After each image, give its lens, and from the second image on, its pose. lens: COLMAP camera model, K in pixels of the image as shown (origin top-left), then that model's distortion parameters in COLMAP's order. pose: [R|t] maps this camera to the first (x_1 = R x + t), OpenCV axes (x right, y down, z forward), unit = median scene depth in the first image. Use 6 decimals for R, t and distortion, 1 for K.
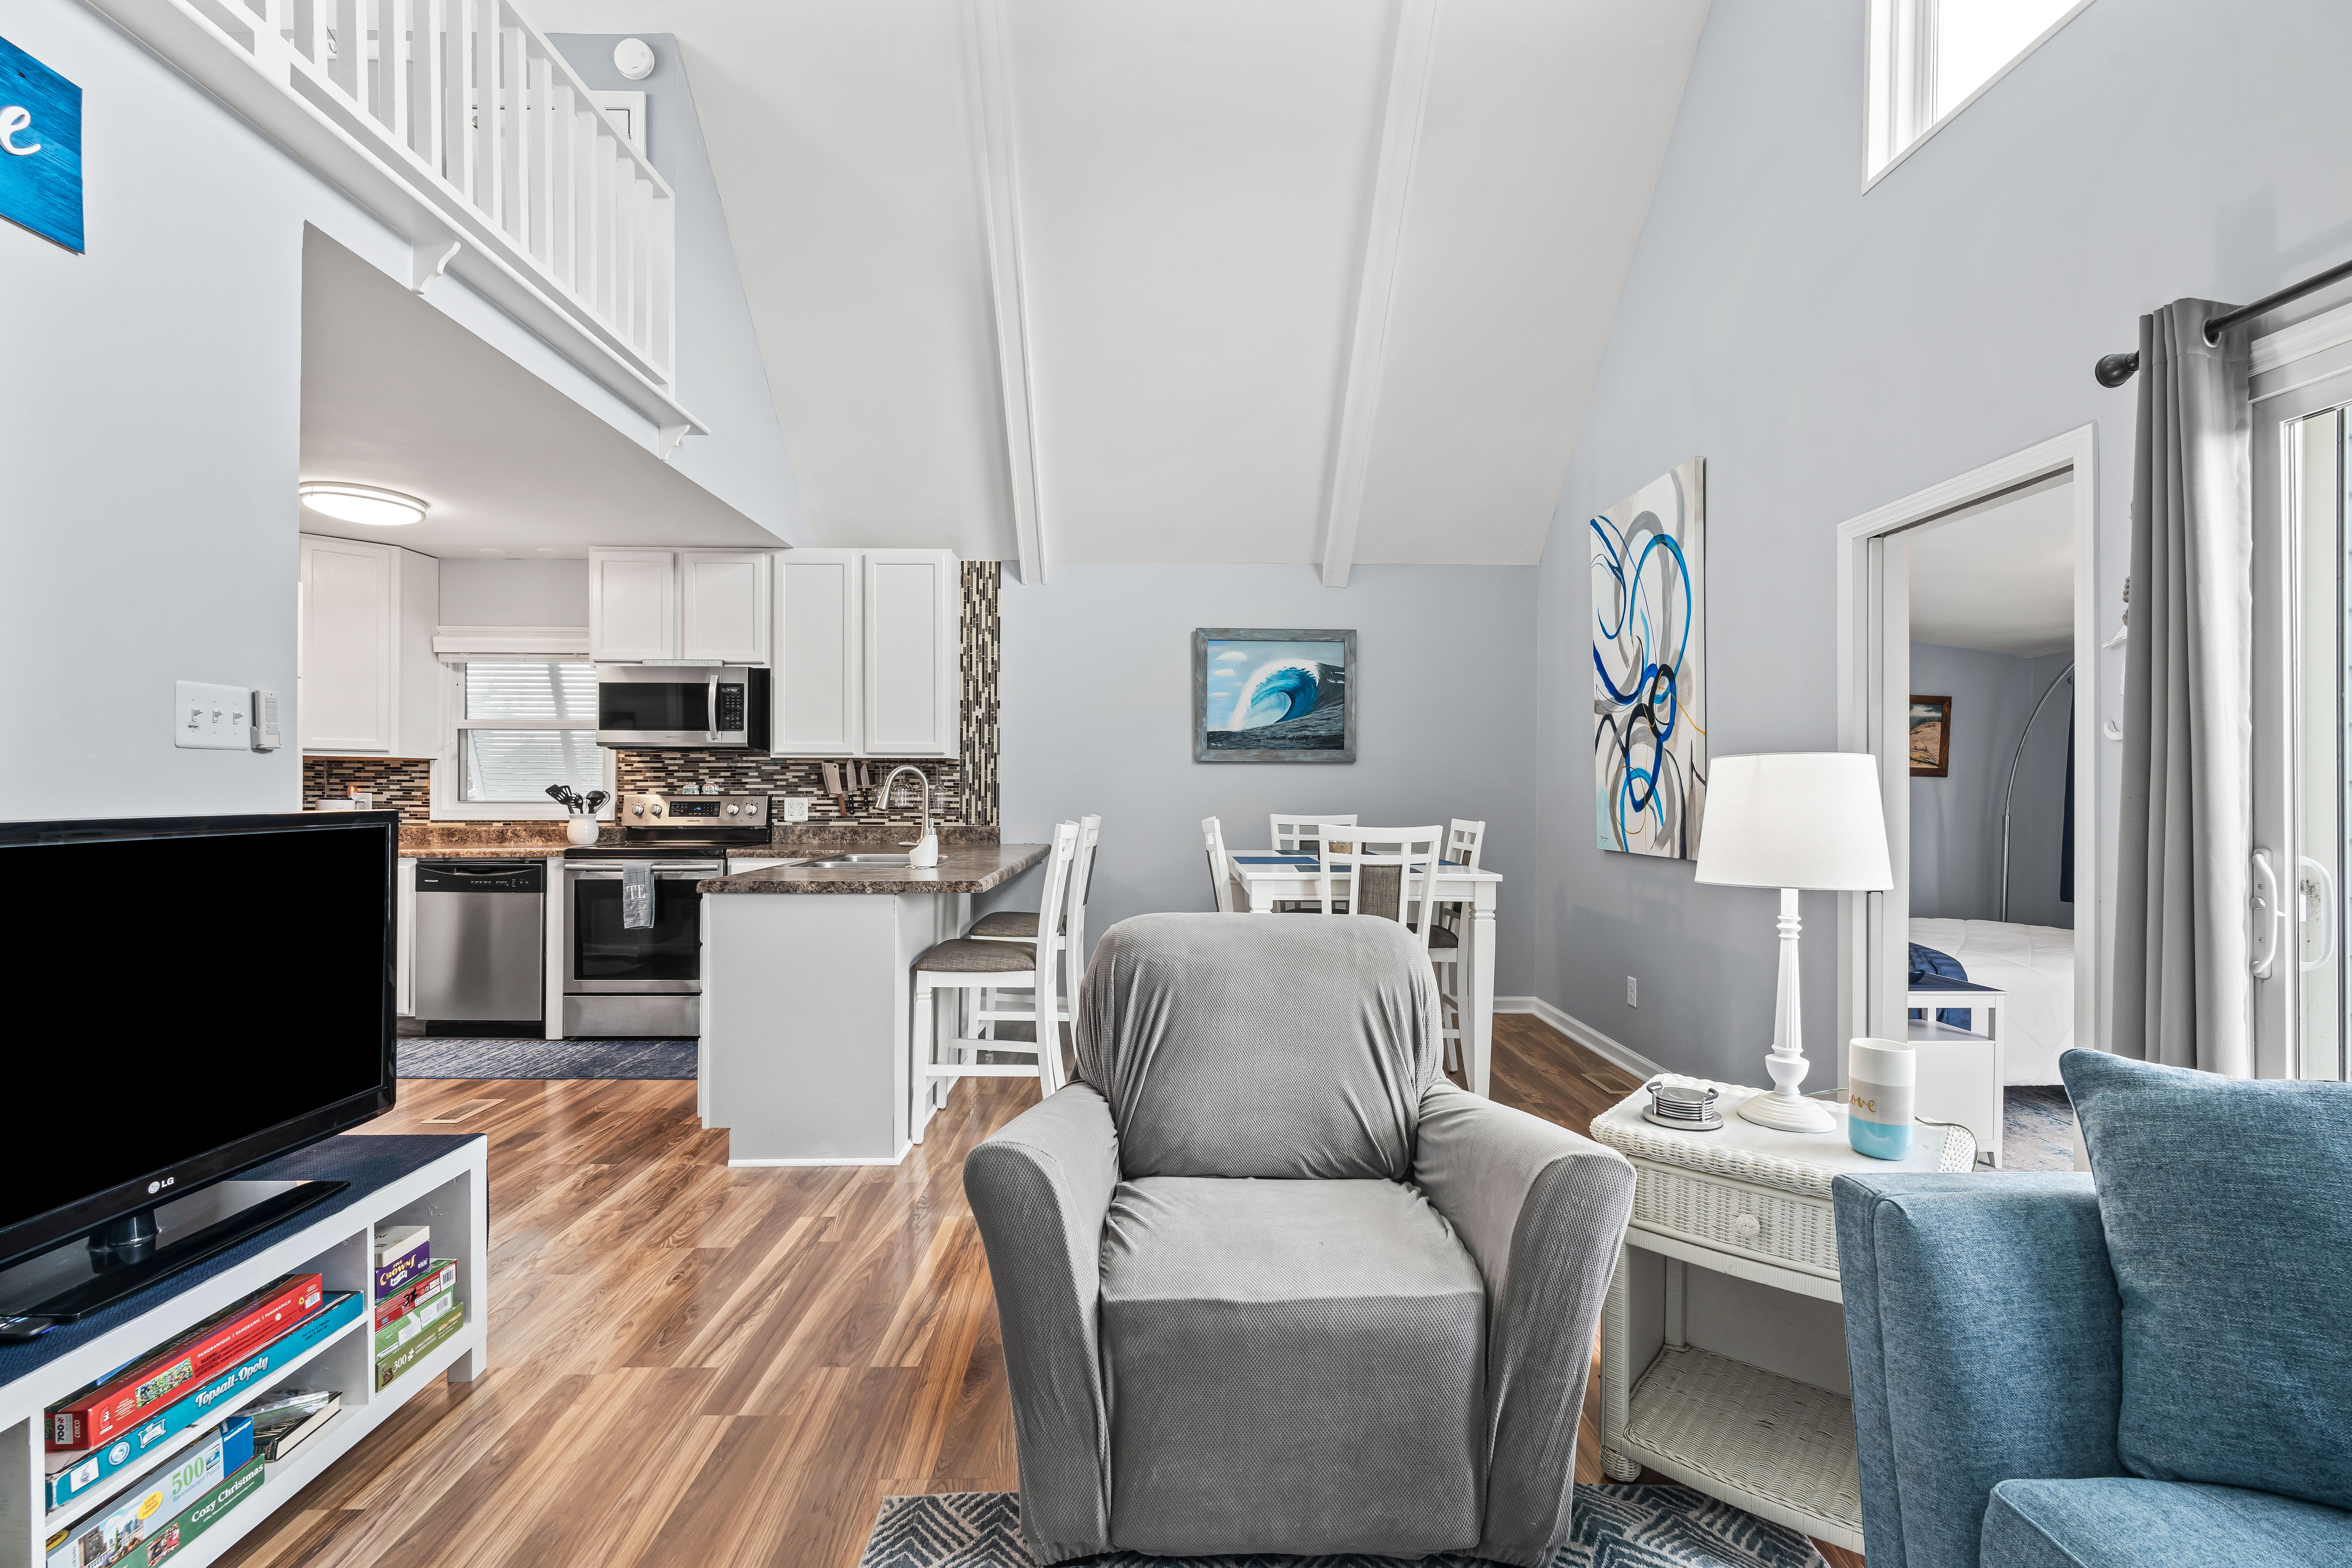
lens RADIAL K [[1052.8, 0, 1177.0], [0, 1052.8, 790.6], [0, 0, 1]] dist [-0.002660, 0.000589]
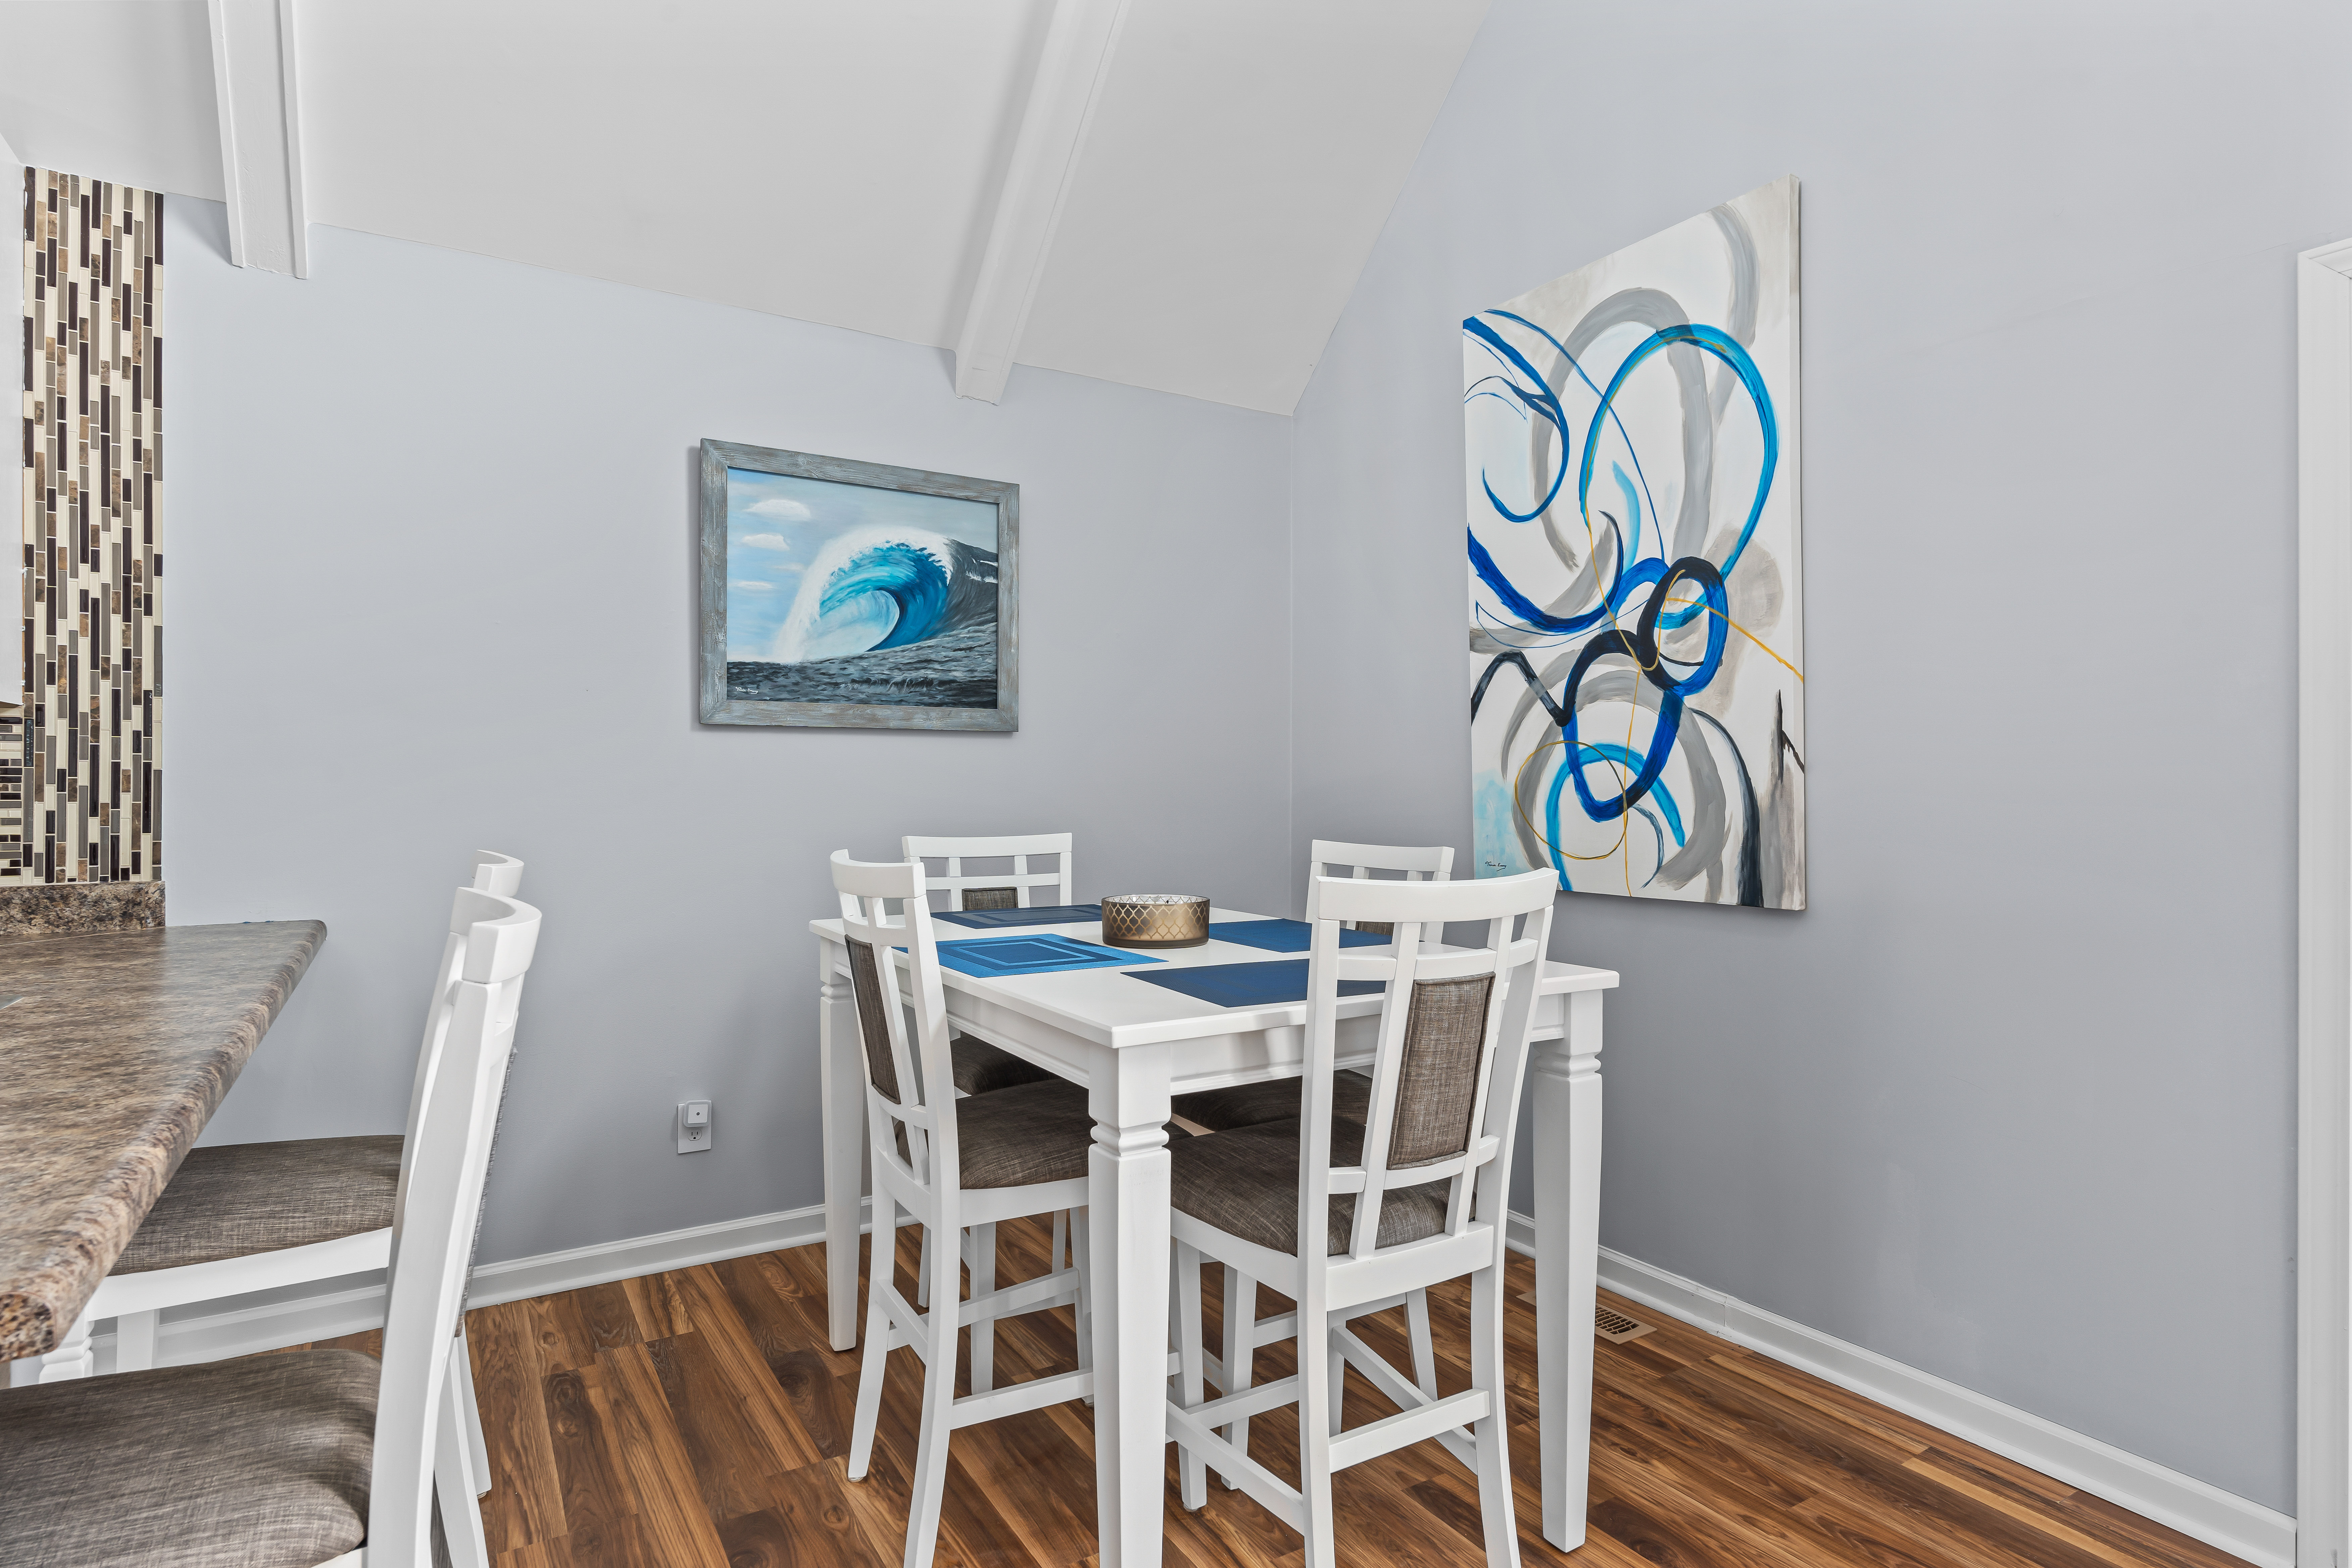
lens RADIAL K [[1212.2, 0, 1176.0], [0, 1212.2, 784.0], [0, 0, 1]] dist [-0.001810, 0.000831]
pose [[0.861773, -0.002973, 0.507285, -0.075644], [0.003950, 0.999992, -0.000849, 0.000031], [-0.507278, 0.002735, 0.861778, 0.441982]]
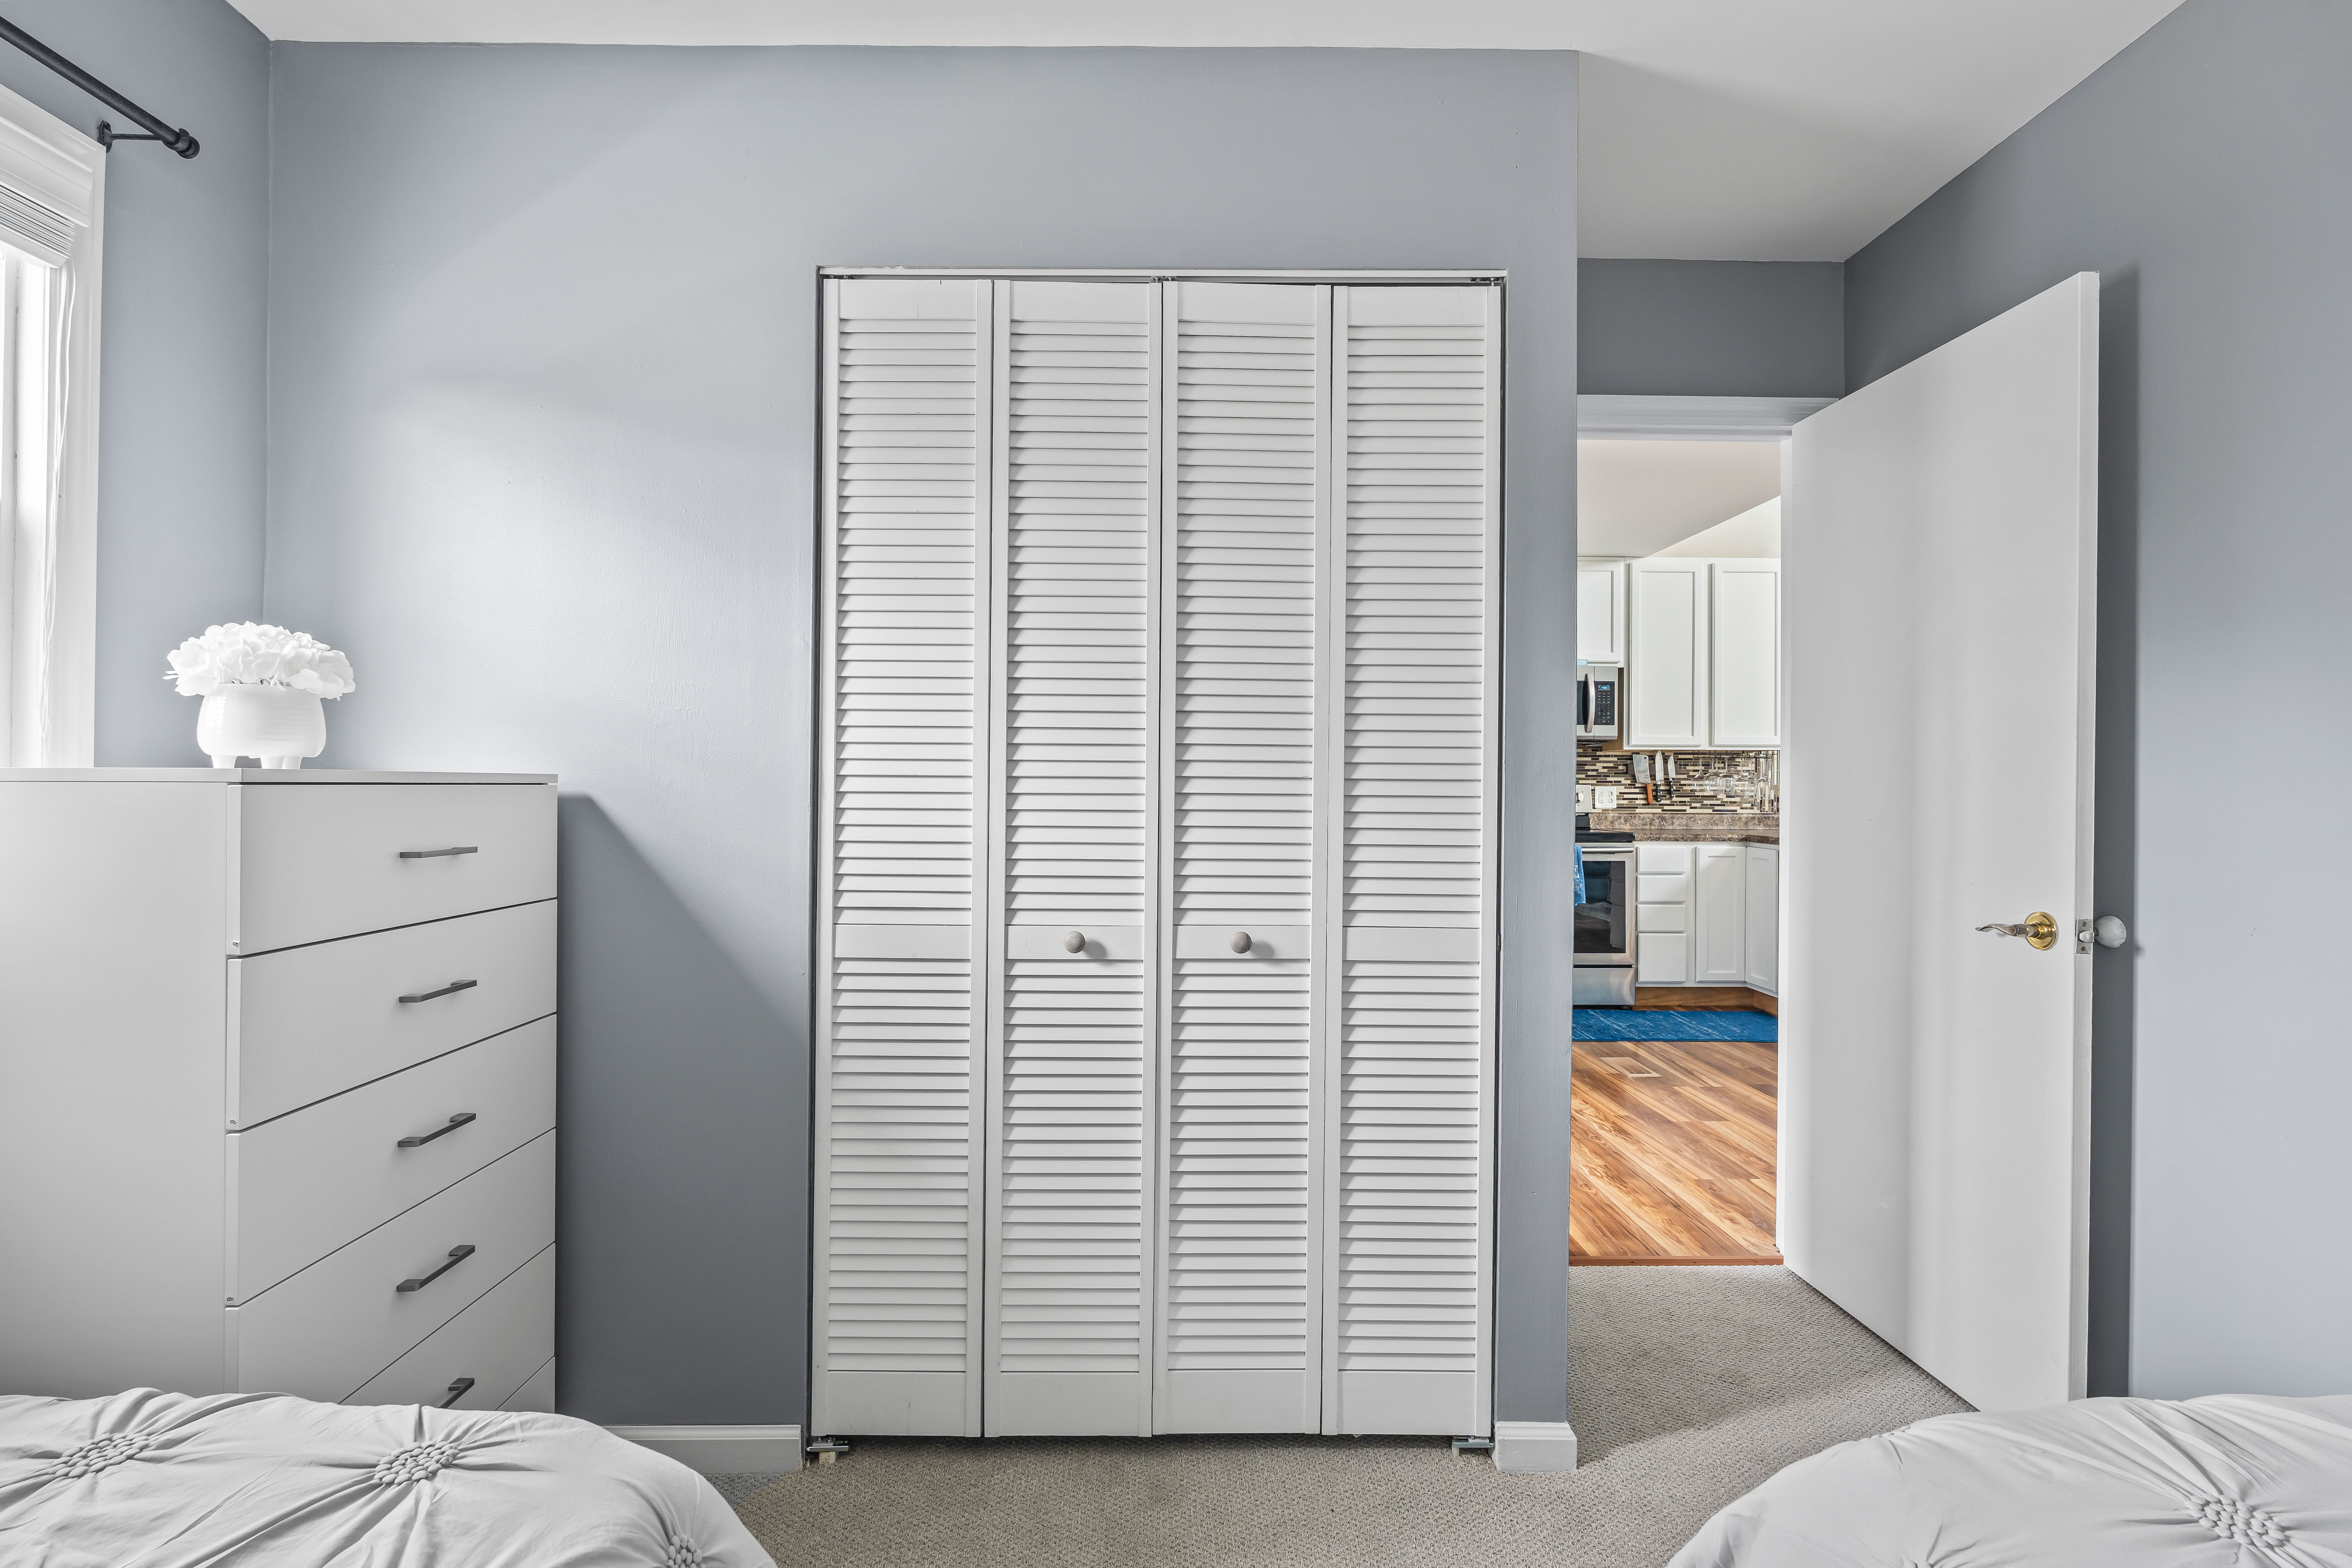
lens RADIAL K [[1036.3, 0, 1176.0], [0, 1036.3, 784.0], [0, 0, 1]] dist [-0.001028, -0.000046]
pose [[0.999986, 0.001288, -0.005077, -0.816595], [-0.001291, 0.999999, -0.000583, 0.005335], [0.005076, 0.000589, 0.999987, -0.069657]]
